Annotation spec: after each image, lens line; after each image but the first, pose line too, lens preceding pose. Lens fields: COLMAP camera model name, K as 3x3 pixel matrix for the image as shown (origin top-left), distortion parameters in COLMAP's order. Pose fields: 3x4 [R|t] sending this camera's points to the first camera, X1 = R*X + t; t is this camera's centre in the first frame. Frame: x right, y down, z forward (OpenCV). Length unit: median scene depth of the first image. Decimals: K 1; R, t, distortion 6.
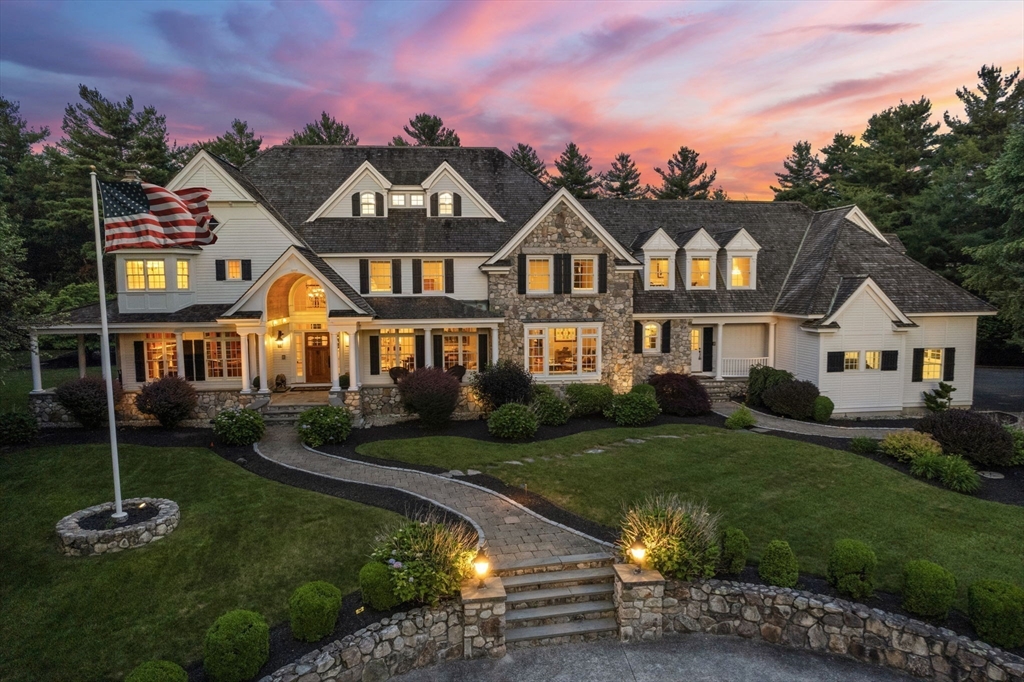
lens RADIAL K [[728.7, 0, 543.8], [0, 728.7, 364.9], [0, 0, 1]] dist [-0.025420, 0.000310]
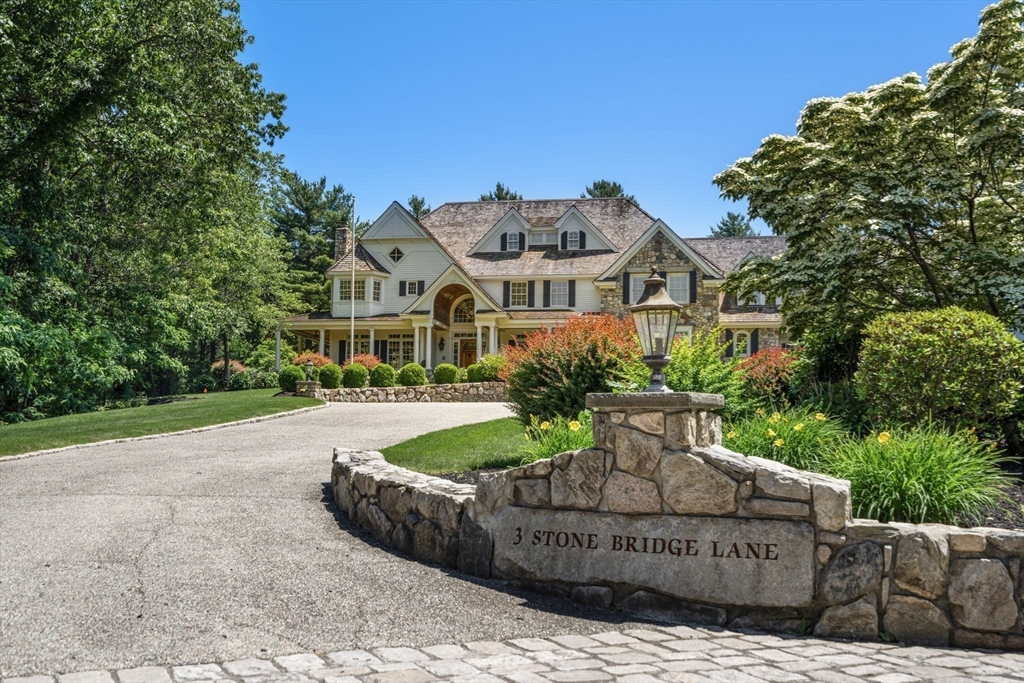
lens RADIAL K [[965.9, 0, 512.0], [0, 965.9, 341.5], [0, 0, 1]] dist [0.003160, 0.008942]
pose [[0.959773, -0.007185, -0.280685, 0.243881], [-0.041730, 0.984920, -0.167904, 0.249439], [0.277658, 0.172862, 0.945000, -0.602585]]
